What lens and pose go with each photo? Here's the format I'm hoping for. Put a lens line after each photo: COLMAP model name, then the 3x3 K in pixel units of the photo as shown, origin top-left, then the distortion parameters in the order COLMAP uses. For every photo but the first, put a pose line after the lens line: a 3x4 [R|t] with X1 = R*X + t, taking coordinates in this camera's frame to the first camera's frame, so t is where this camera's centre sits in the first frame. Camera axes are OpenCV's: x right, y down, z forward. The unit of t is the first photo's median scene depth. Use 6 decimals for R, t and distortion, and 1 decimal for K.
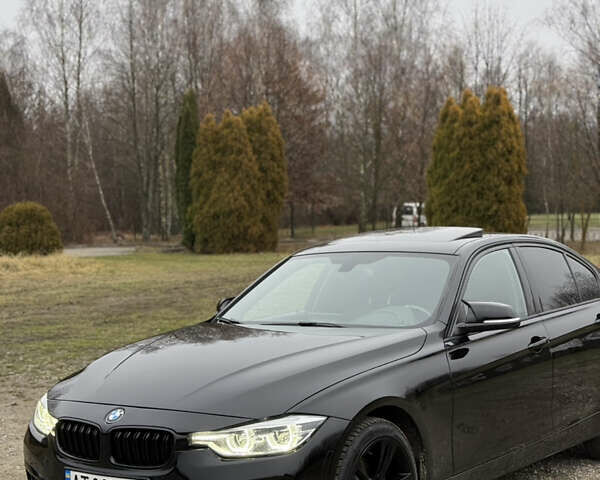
lens RADIAL K [[1220.9, 0, 302.8], [0, 1220.9, 234.7], [0, 0, 1]] dist [0.044319, 0.000000]
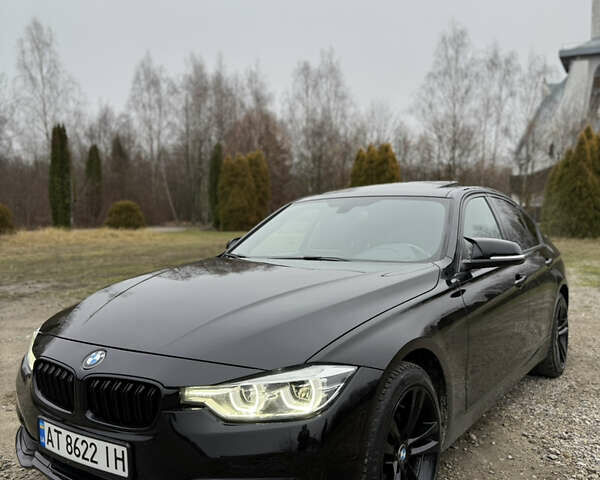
lens RADIAL K [[582.6, 0, 296.6], [0, 582.6, 245.6], [0, 0, 1]] dist [0.012936, 0.000000]
pose [[0.999070, 0.016781, 0.039721, -0.025344], [-0.017830, 0.999497, 0.026209, 0.043131], [-0.039261, -0.026893, 0.998867, 0.441459]]
